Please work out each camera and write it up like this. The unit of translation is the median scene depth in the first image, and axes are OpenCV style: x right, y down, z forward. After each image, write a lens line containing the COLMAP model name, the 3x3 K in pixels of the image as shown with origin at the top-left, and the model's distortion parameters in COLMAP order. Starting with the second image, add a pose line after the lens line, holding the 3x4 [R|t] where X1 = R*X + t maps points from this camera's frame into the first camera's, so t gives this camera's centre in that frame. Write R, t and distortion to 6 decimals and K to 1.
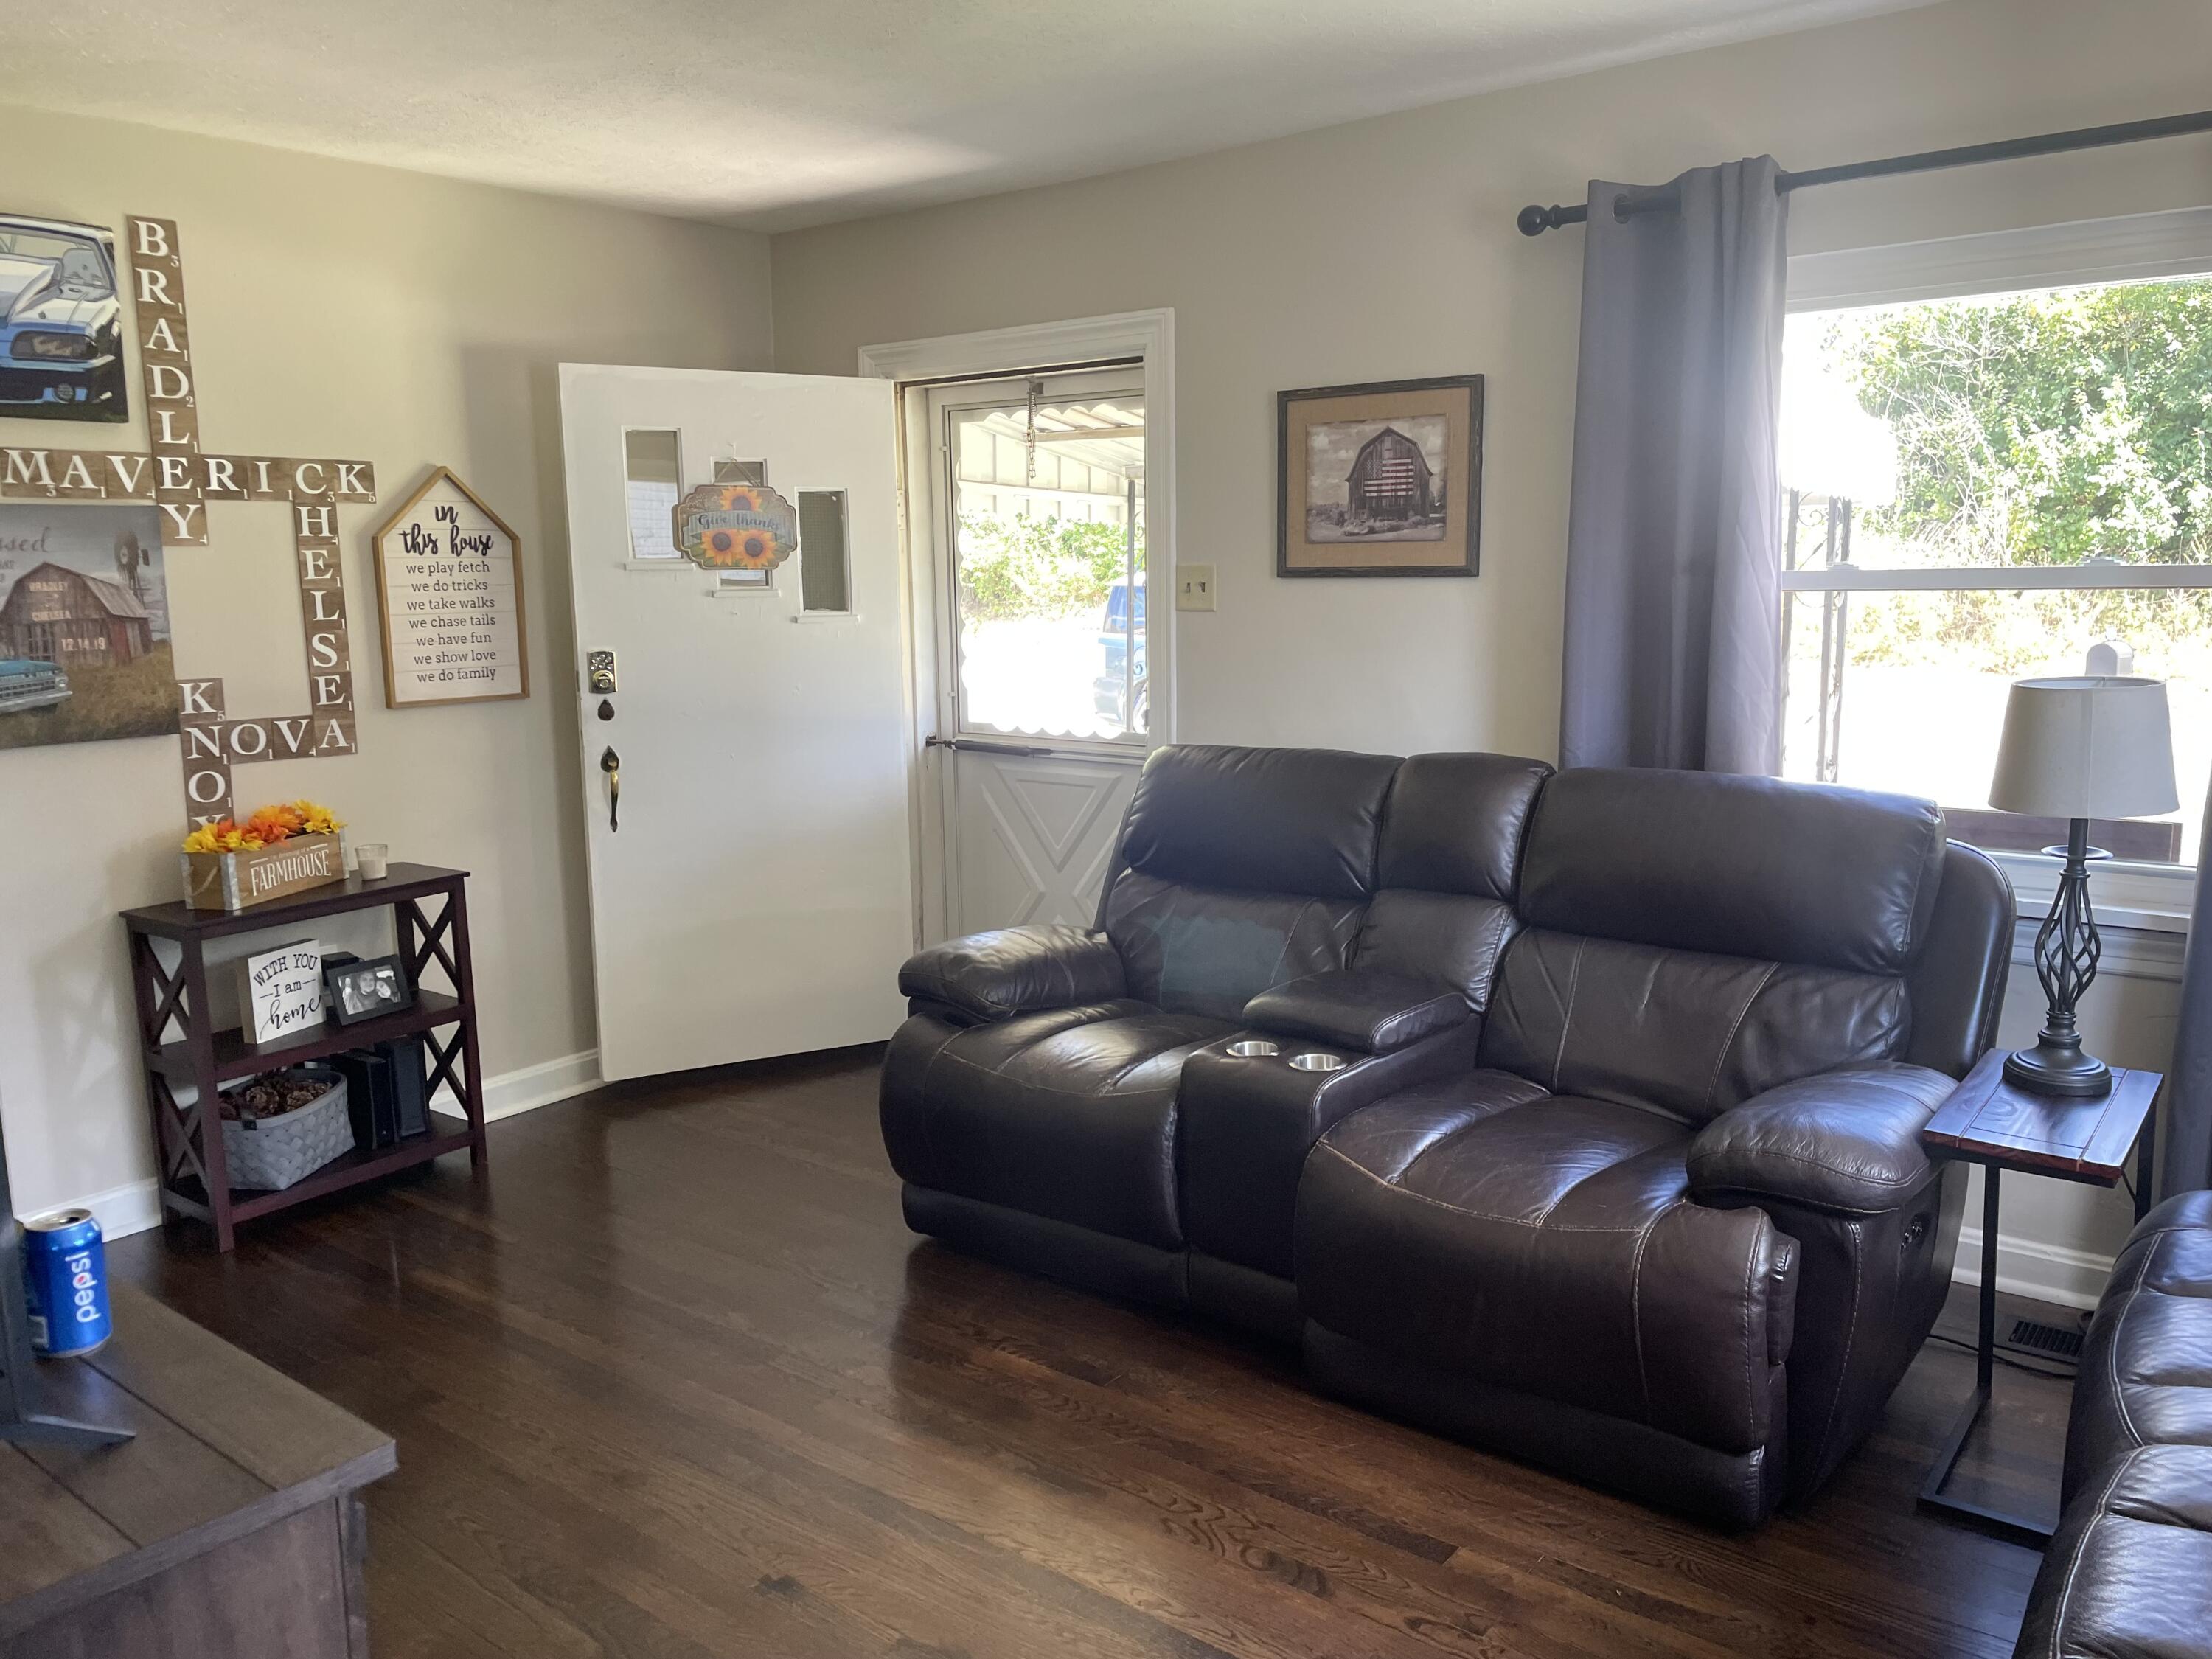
lens RADIAL K [[1679.3, 0, 1106.0], [0, 1679.3, 829.5], [0, 0, 1]] dist [0.093962, -0.125742]
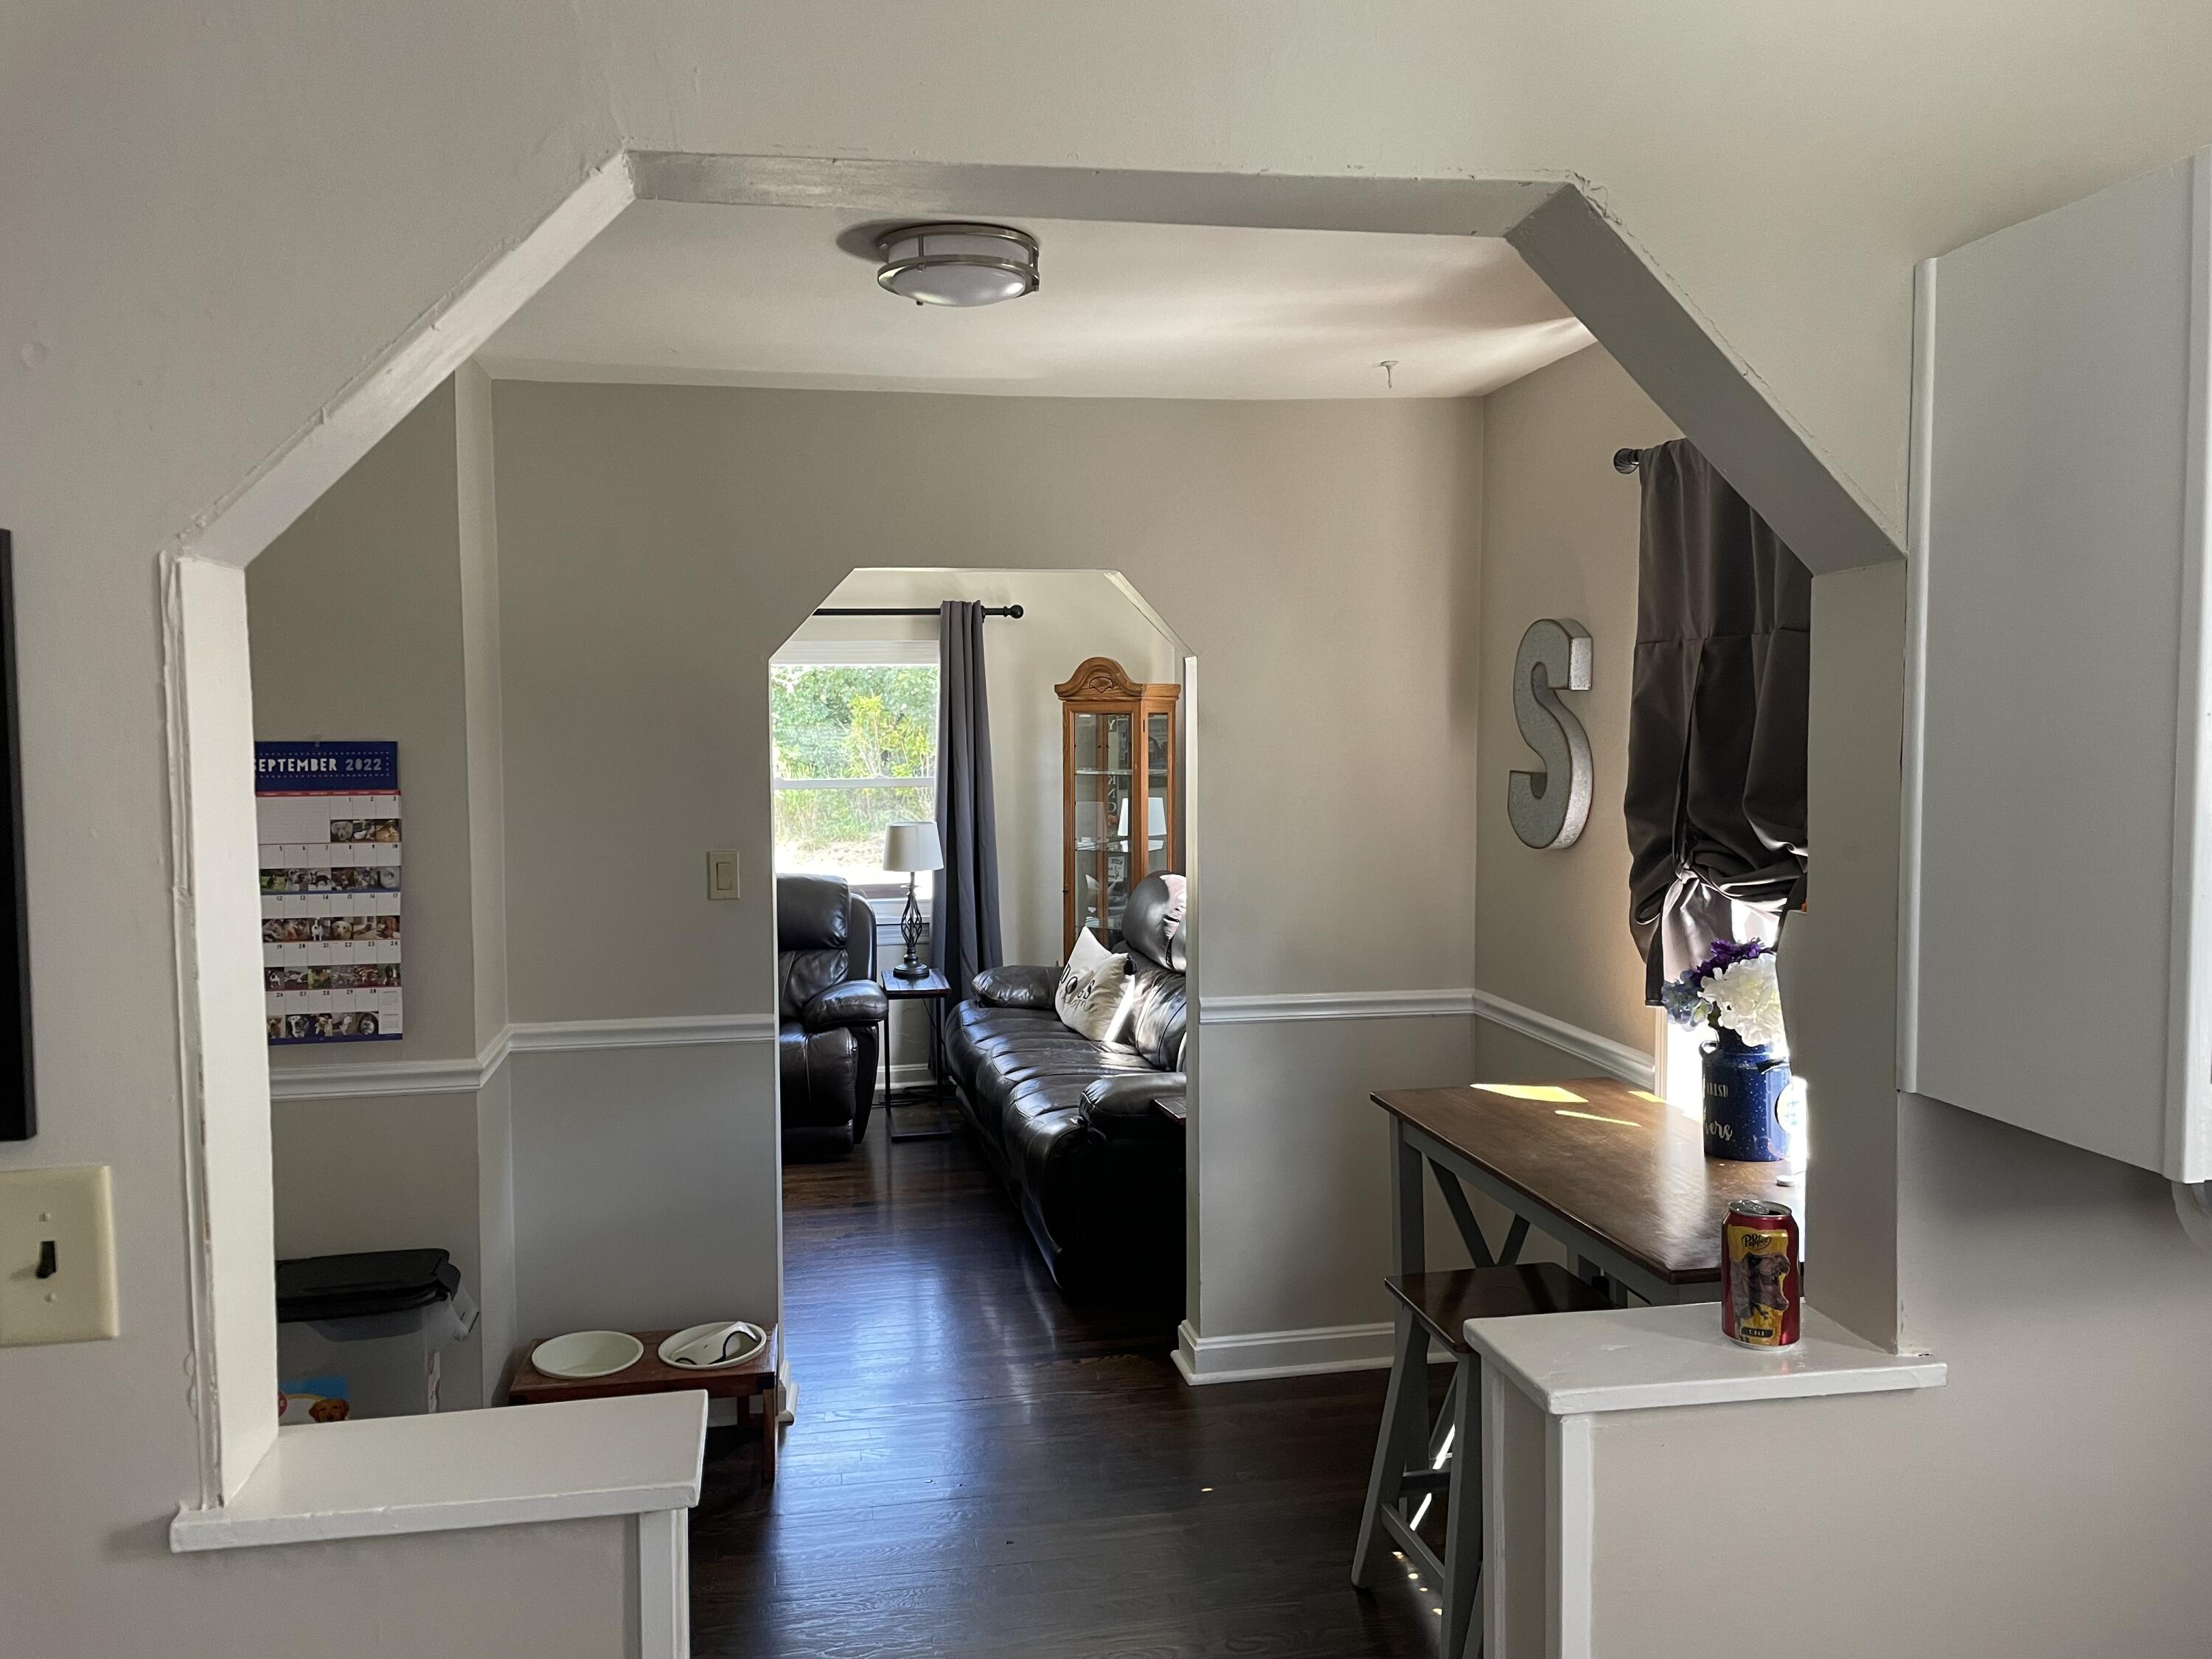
lens RADIAL K [[1679.3, 0, 1106.0], [0, 1679.3, 829.5], [0, 0, 1]] dist [0.093962, -0.125742]
pose [[0.655437, -0.033596, 0.754502, -1.109705], [0.117986, 0.991299, -0.058355, 0.102271], [-0.745977, 0.127269, 0.653698, -0.887348]]
